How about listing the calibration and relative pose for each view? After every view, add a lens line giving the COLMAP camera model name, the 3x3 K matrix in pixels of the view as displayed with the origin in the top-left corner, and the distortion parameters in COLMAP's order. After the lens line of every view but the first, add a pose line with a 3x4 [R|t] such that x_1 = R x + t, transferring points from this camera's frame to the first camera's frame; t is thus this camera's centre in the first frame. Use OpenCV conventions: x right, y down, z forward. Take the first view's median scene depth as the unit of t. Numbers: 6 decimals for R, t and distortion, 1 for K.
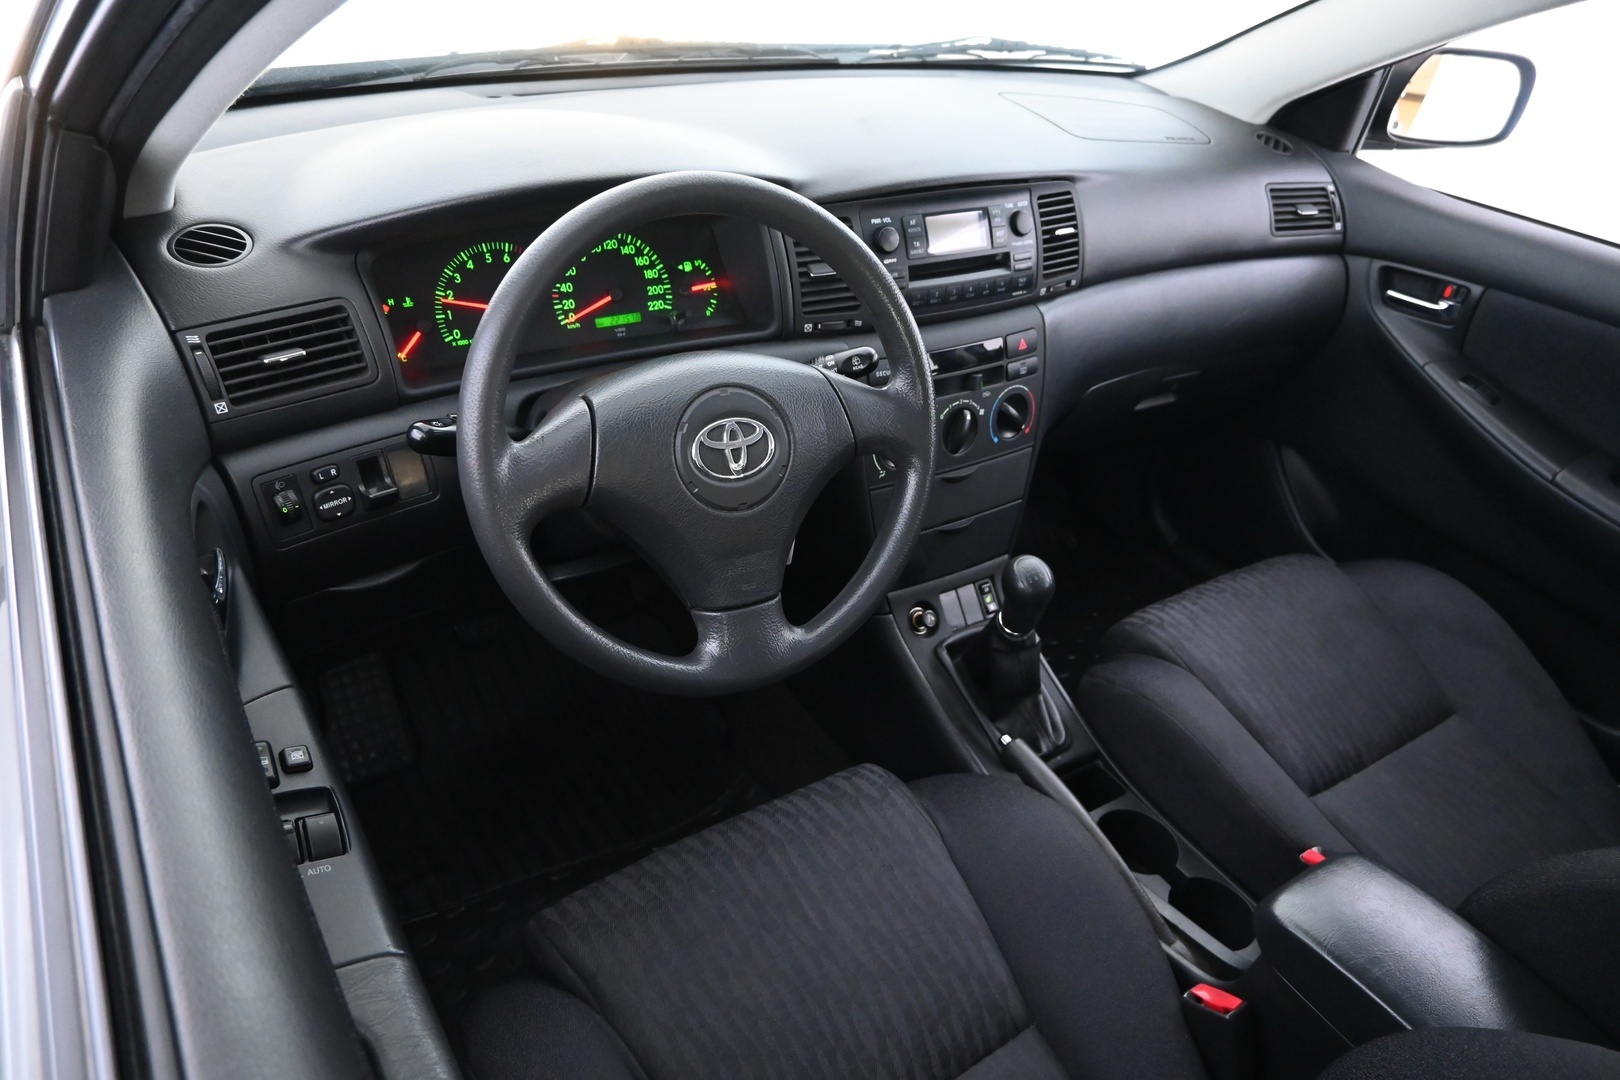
lens RADIAL K [[1077.5, 0, 826.3], [0, 1077.5, 532.4], [0, 0, 1]] dist [0.002867, -0.000574]
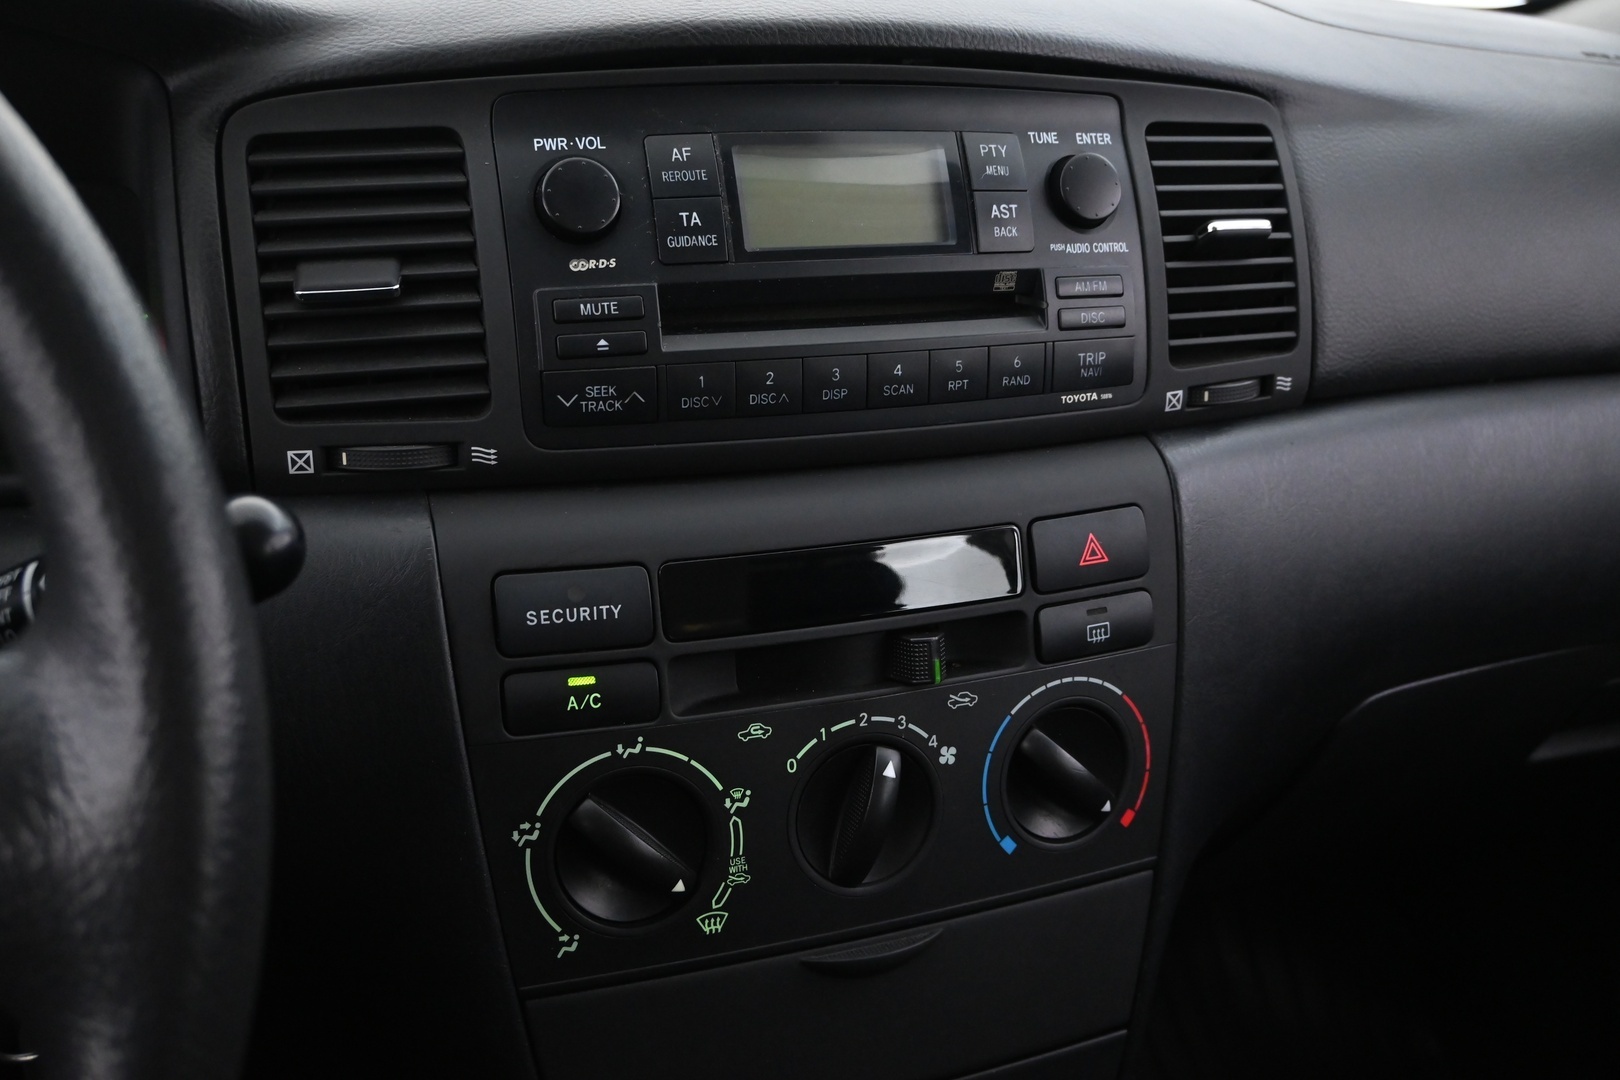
lens RADIAL K [[1538.0, 0, 809.6], [0, 1538.0, 553.7], [0, 0, 1]] dist [-0.022632, 0.000000]
pose [[0.973944, 0.027122, -0.225160, 0.203536], [-0.073253, 0.977228, -0.199147, -0.076400], [0.214631, 0.210452, 0.953752, 0.544707]]
